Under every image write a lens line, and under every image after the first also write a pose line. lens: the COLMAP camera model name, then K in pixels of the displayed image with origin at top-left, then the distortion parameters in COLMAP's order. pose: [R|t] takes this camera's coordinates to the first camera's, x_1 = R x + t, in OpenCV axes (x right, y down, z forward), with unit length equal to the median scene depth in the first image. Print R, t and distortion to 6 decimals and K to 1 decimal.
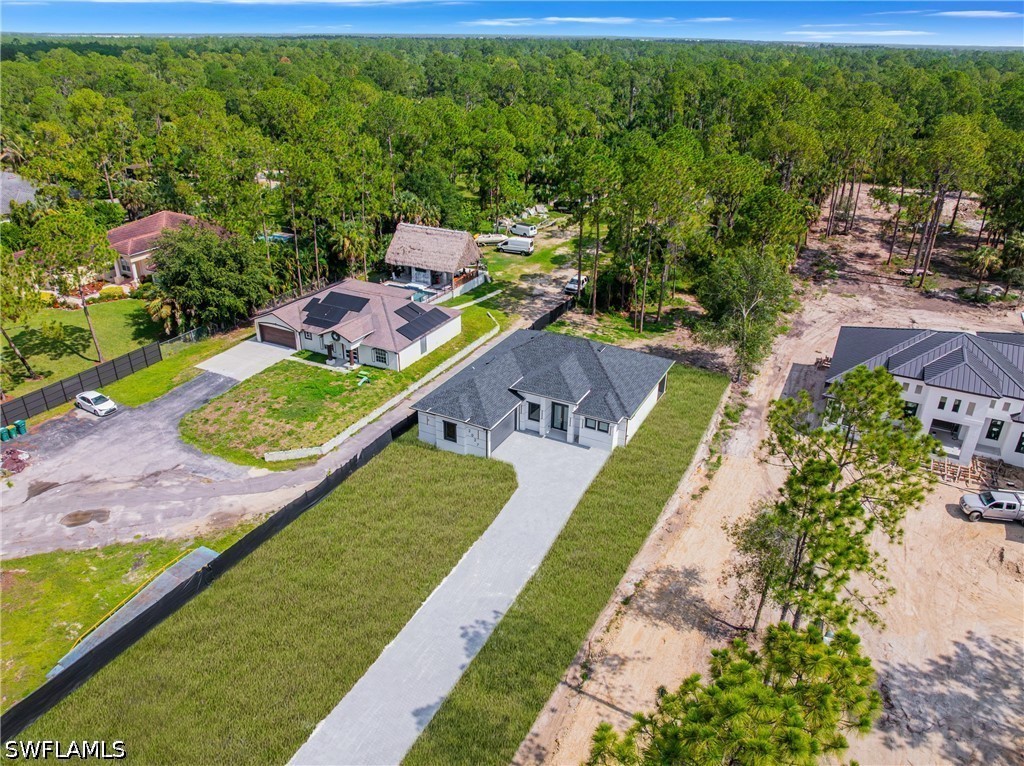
lens RADIAL K [[719.9, 0, 511.3], [0, 719.9, 381.0], [0, 0, 1]] dist [-0.036633, -0.004928]
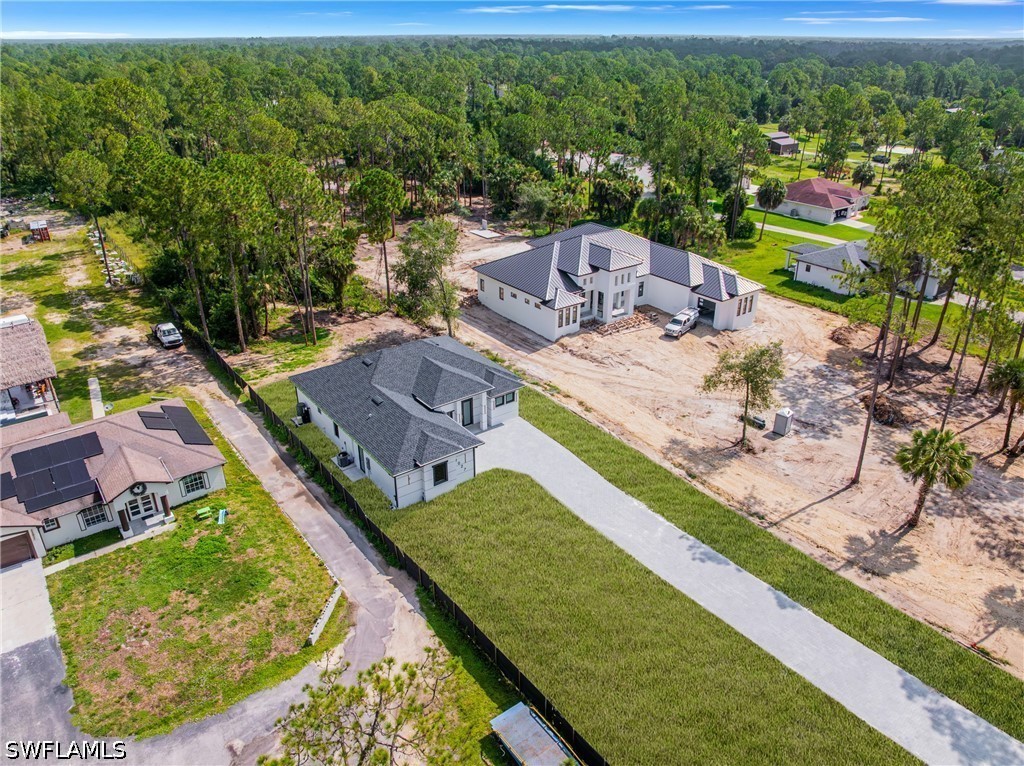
lens RADIAL K [[719.9, 0, 512.0], [0, 719.9, 384.9], [0, 0, 1]] dist [-0.036633, -0.004928]
pose [[0.433337, -0.408918, 0.803122, -0.554296], [0.398328, 0.886274, 0.236331, -0.157203], [-0.808427, 0.217495, 0.546939, 0.312149]]
